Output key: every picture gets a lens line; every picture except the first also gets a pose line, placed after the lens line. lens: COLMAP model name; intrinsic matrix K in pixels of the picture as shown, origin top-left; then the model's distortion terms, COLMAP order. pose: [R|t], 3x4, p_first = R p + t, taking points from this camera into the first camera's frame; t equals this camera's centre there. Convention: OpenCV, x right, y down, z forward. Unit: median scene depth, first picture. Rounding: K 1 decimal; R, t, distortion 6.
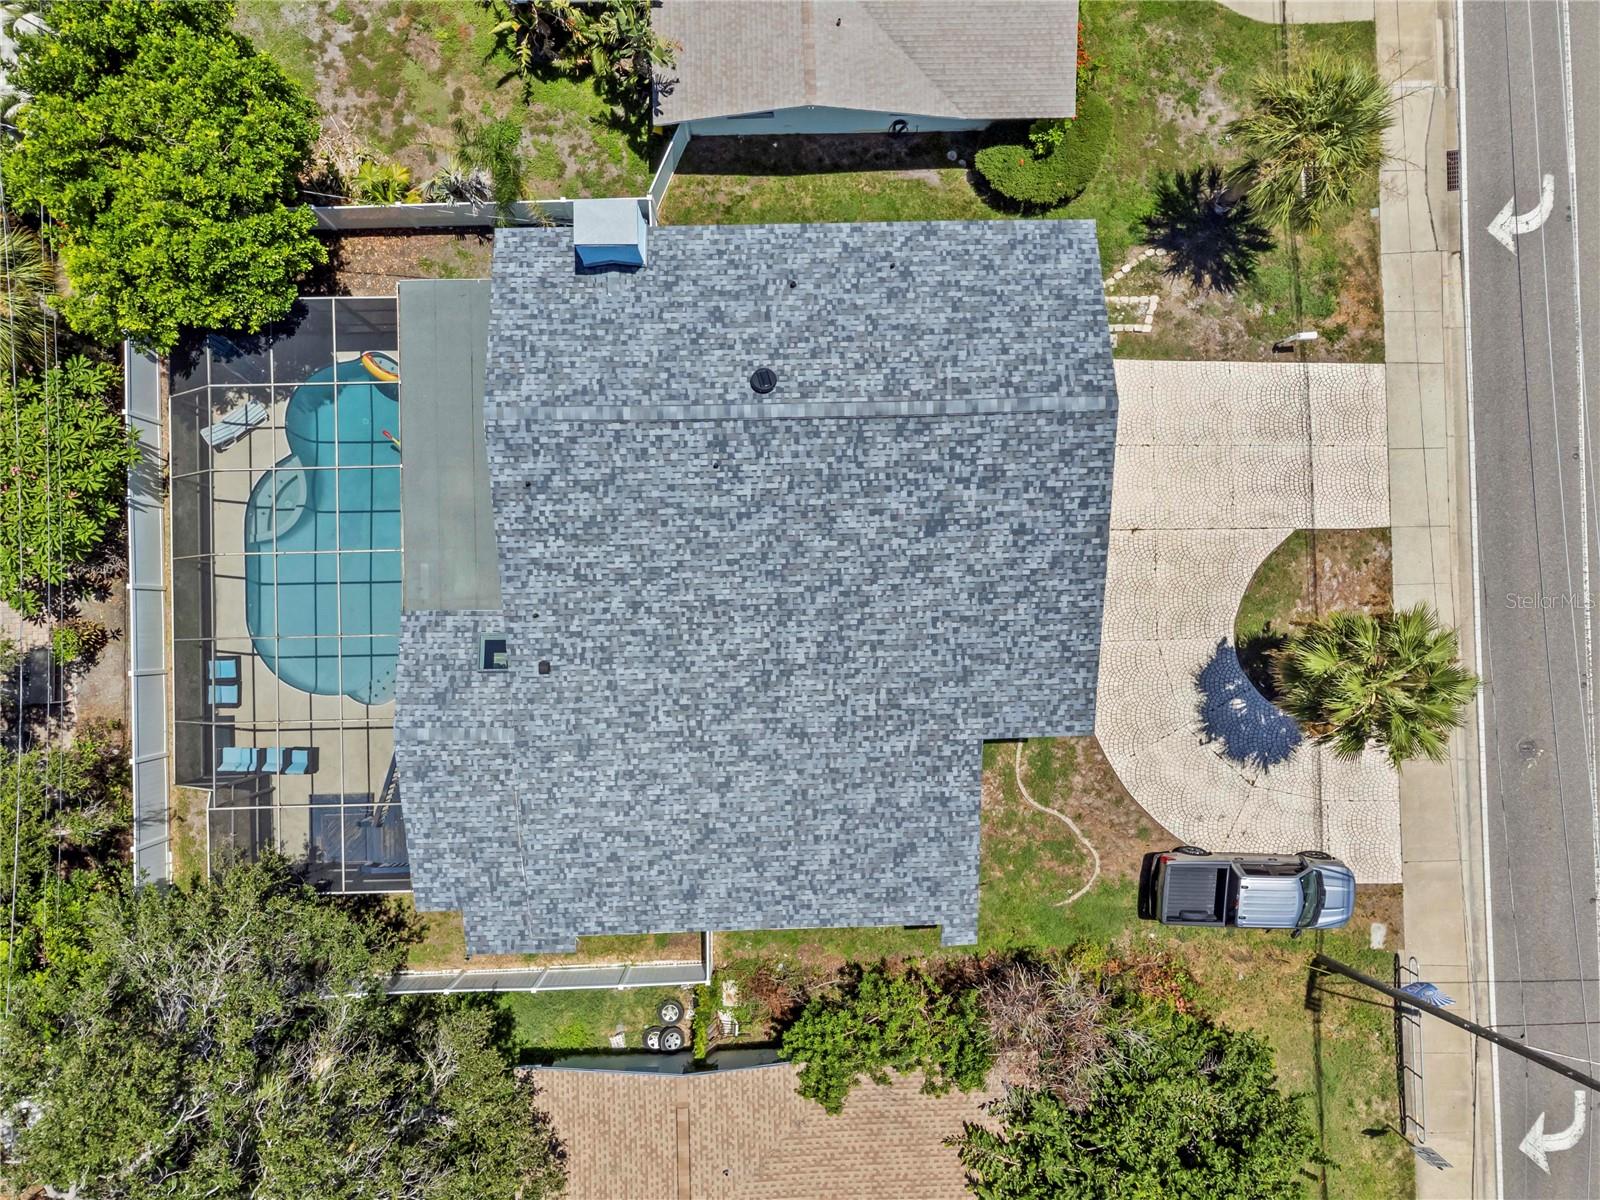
lens RADIAL K [[1140.0, 0, 800.7], [0, 1140.0, 598.8], [0, 0, 1]] dist [0.034747, 0.003347]
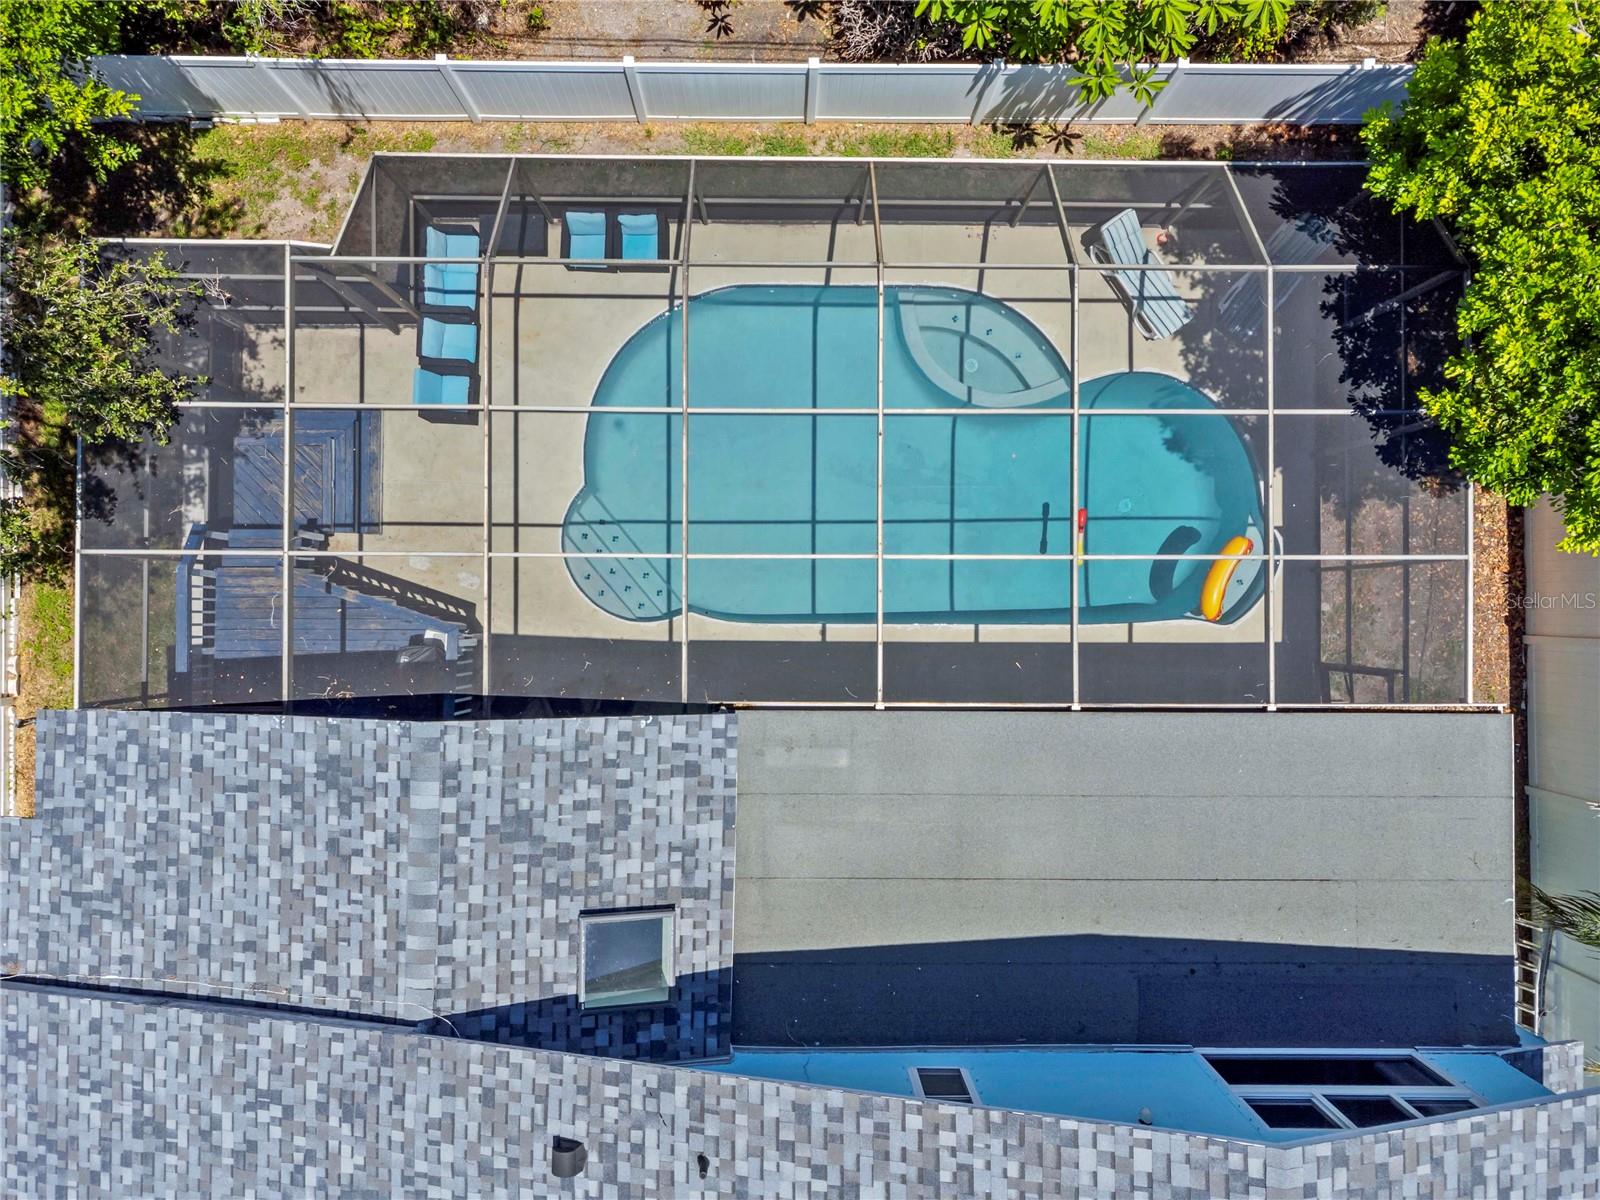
lens RADIAL K [[1140.0, 0, 800.5], [0, 1140.0, 597.4], [0, 0, 1]] dist [0.034747, 0.003347]
pose [[-0.023781, 0.999437, -0.023668, -0.344357], [-0.999712, -0.023701, 0.003658, -0.011845], [0.003095, 0.023748, 0.999713, 0.523119]]
